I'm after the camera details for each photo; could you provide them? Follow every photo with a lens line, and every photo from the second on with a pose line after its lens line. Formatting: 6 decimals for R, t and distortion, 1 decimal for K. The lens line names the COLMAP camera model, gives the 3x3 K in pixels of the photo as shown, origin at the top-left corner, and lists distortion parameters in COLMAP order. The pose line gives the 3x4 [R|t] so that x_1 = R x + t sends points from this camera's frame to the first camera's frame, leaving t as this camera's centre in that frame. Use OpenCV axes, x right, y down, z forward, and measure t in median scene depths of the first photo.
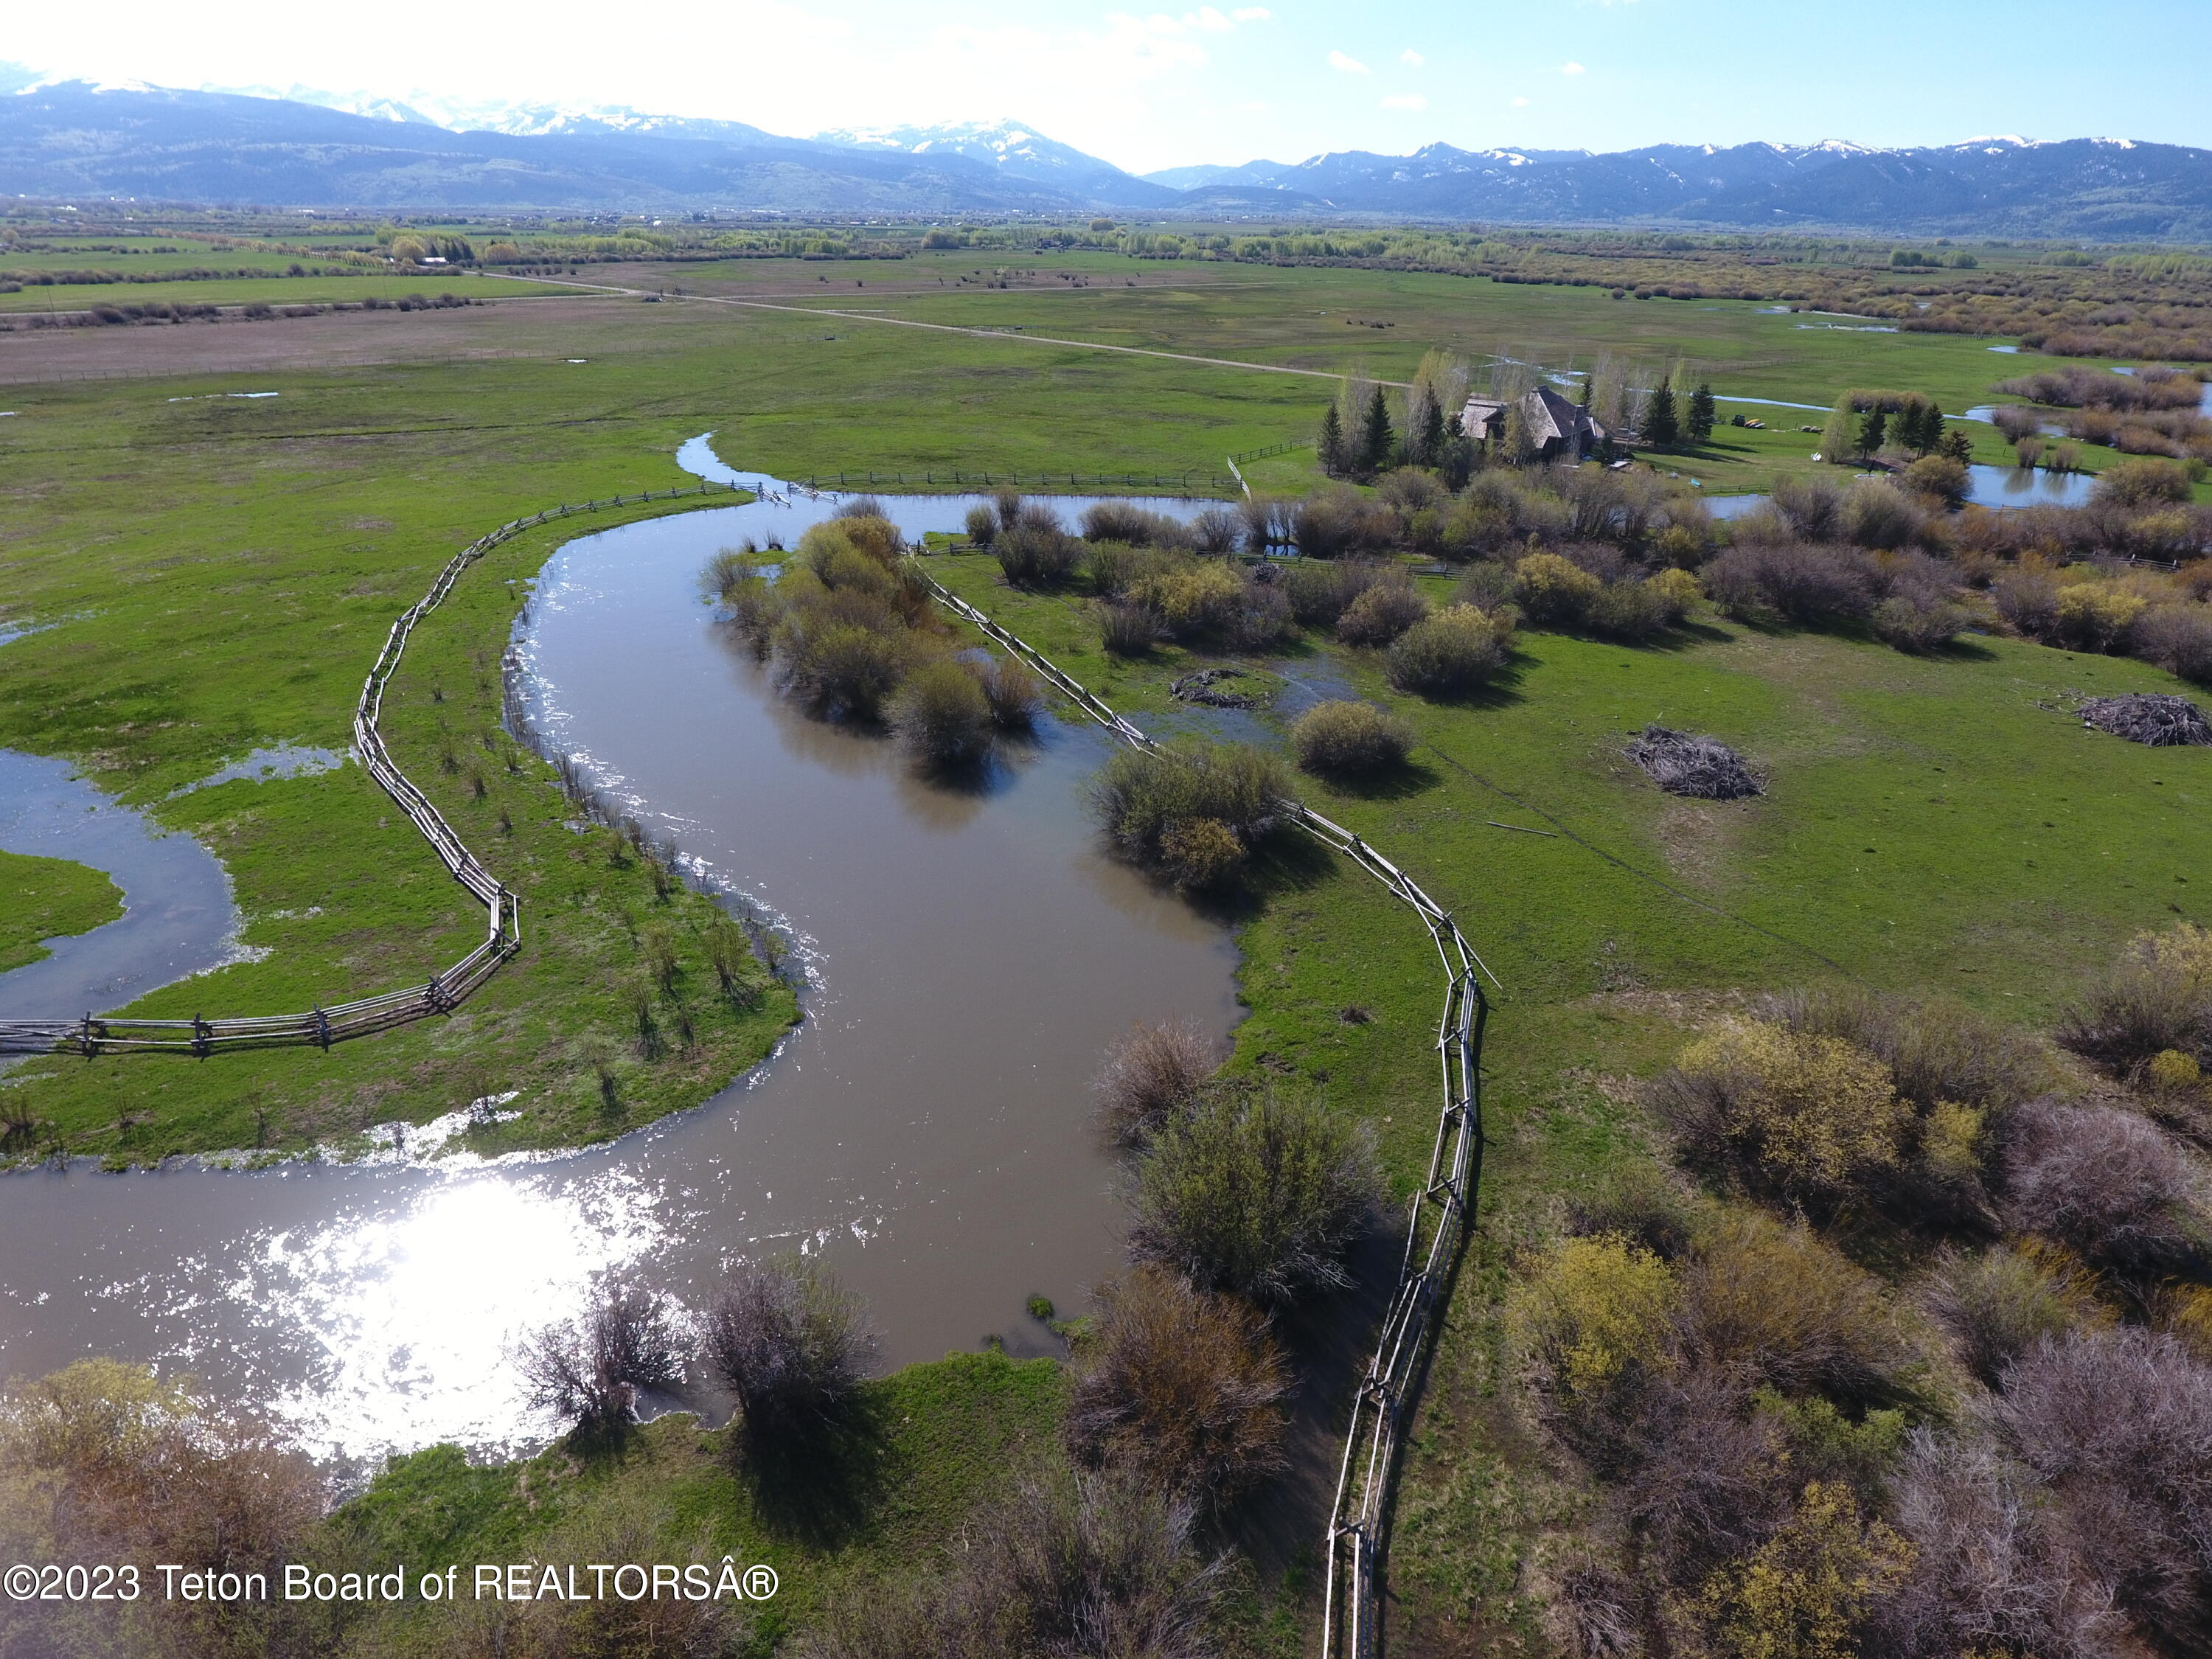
lens RADIAL K [[1293.4, 0, 1122.1], [0, 1293.4, 812.5], [0, 0, 1]] dist [-0.004105, 0.000453]
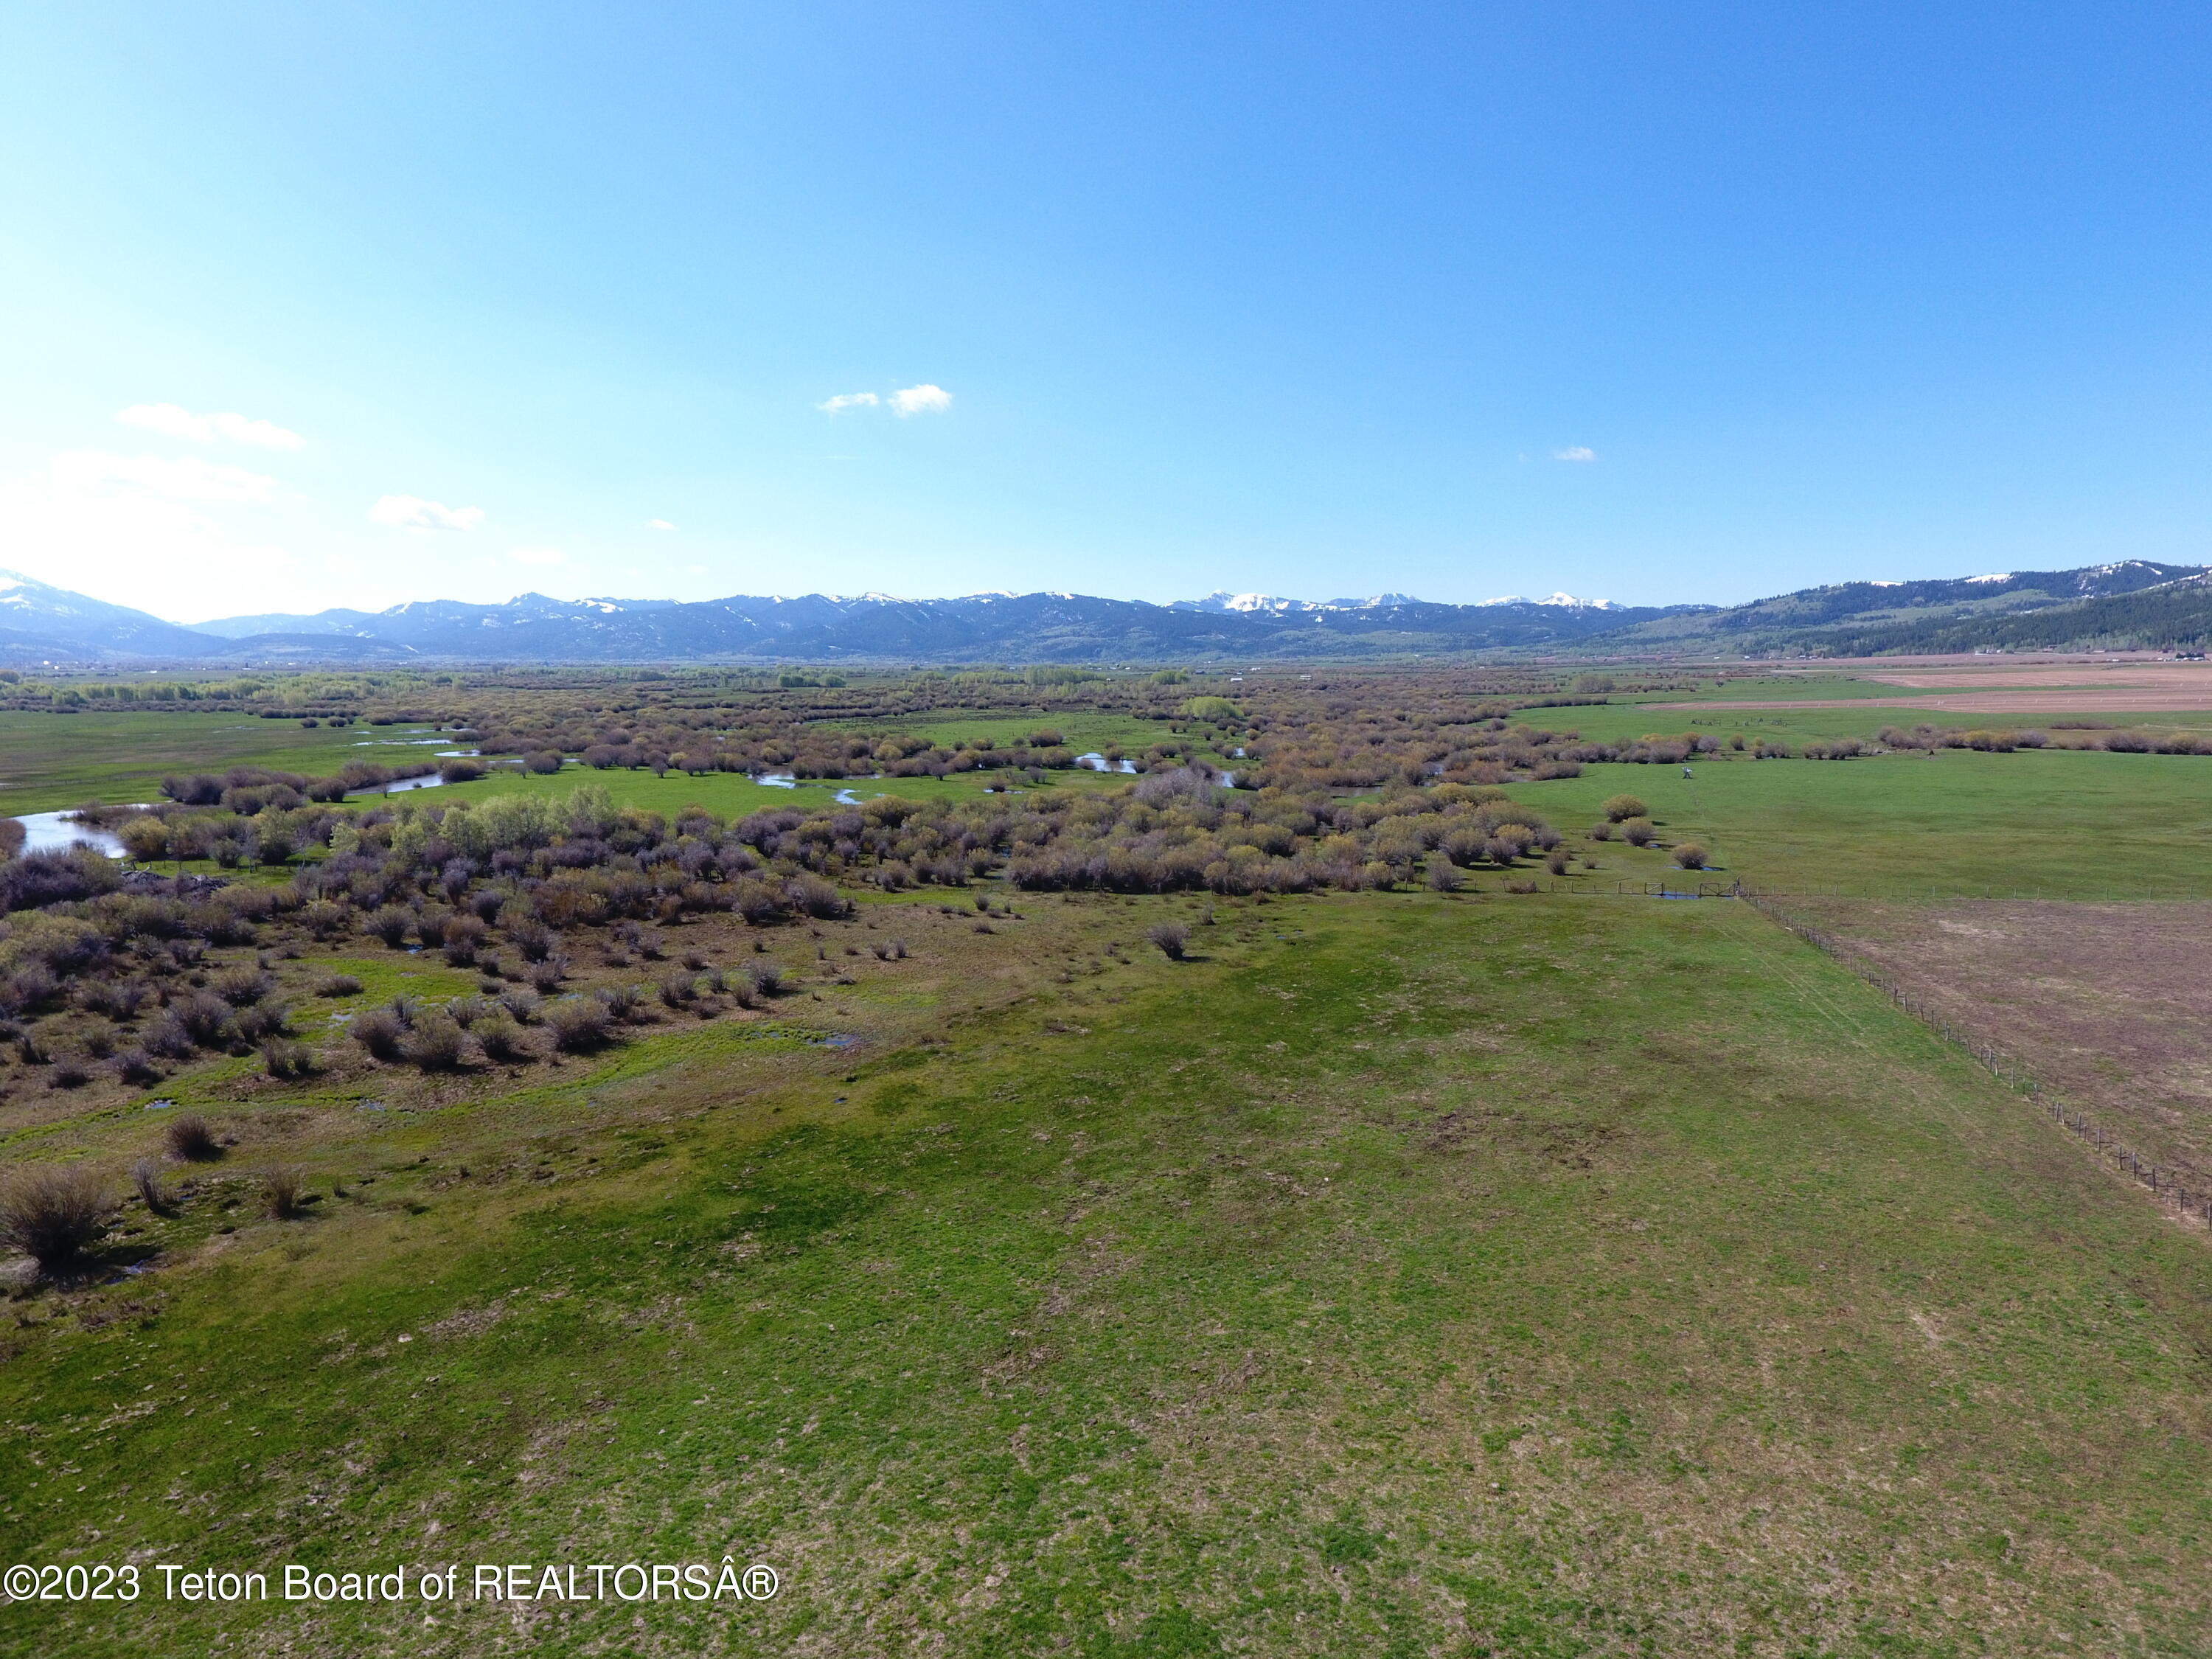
lens RADIAL K [[1293.4, 0, 1122.1], [0, 1293.4, 812.5], [0, 0, 1]] dist [-0.004105, 0.000453]
pose [[0.811186, -0.091103, 0.577648, 0.203880], [0.263510, 0.938767, -0.221989, 0.042530], [-0.522053, 0.332291, 0.785521, -0.081059]]
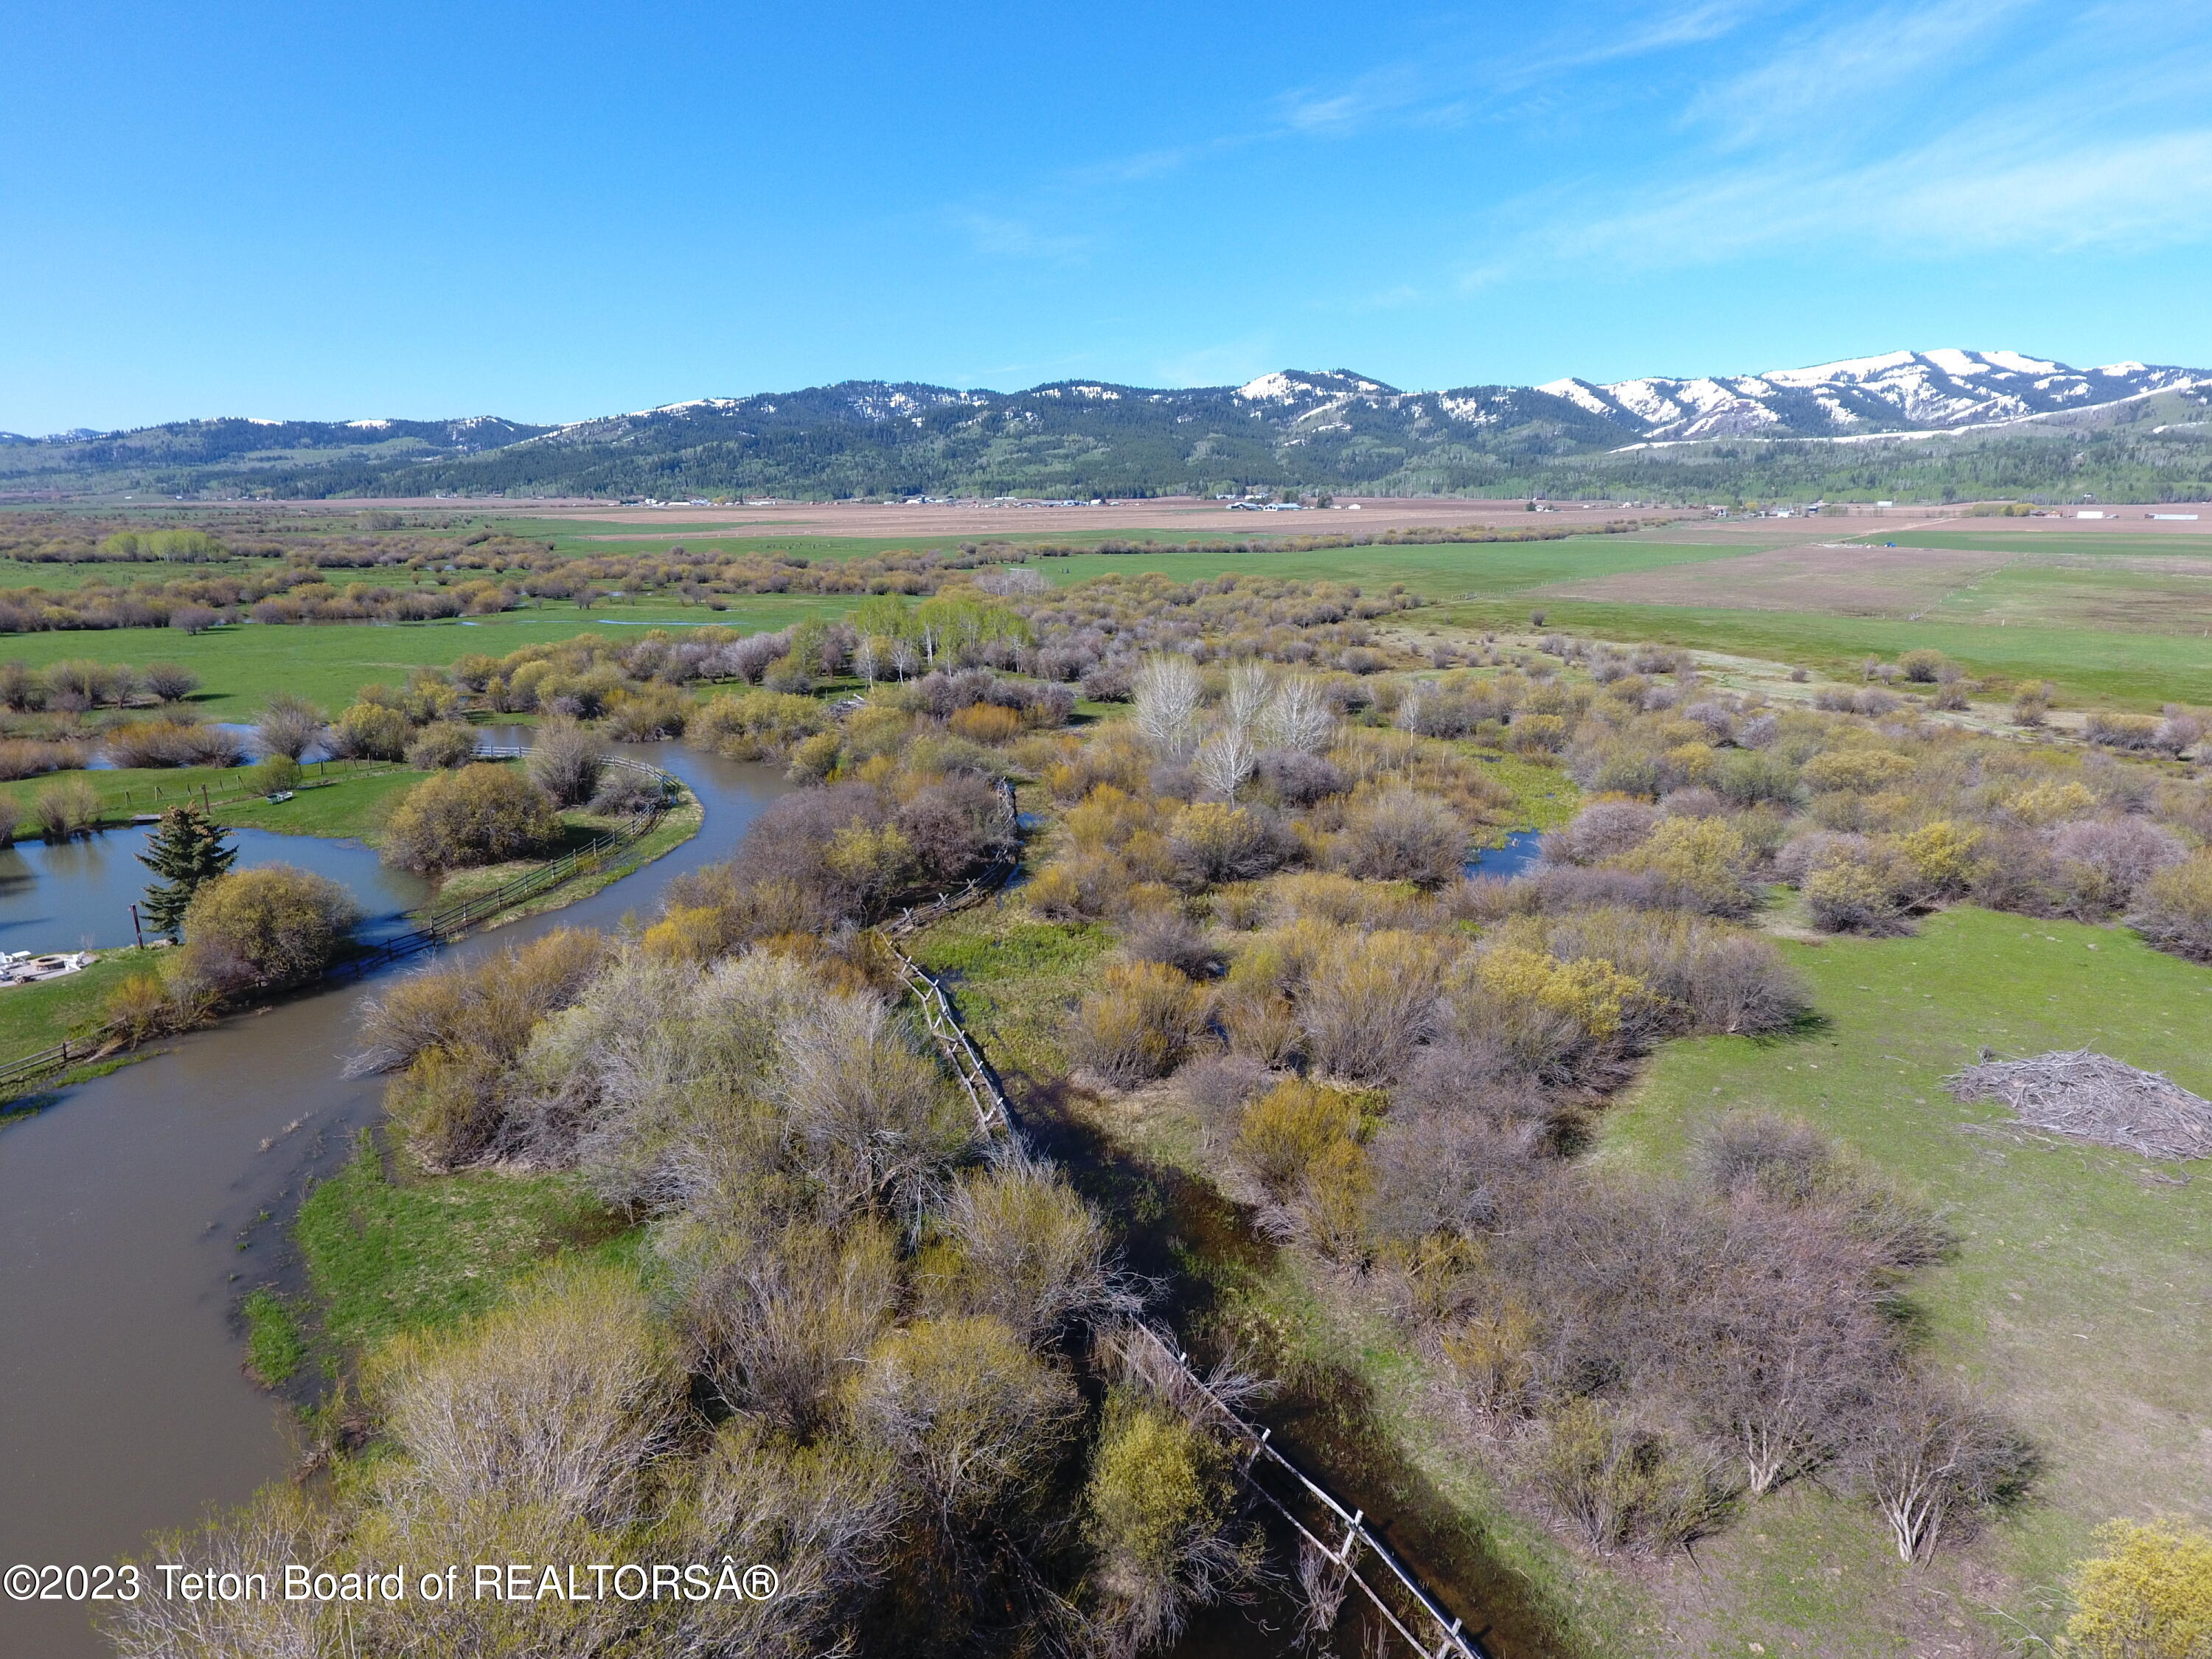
lens RADIAL K [[1292.6, 0, 1121.9], [0, 1292.6, 814.7], [0, 0, 1]] dist [-0.003553, -0.000190]
pose [[-0.189556, -0.245263, 0.950744, 0.033244], [0.398155, 0.865914, 0.302762, -0.051998], [-0.897519, 0.435934, -0.066486, 0.131255]]
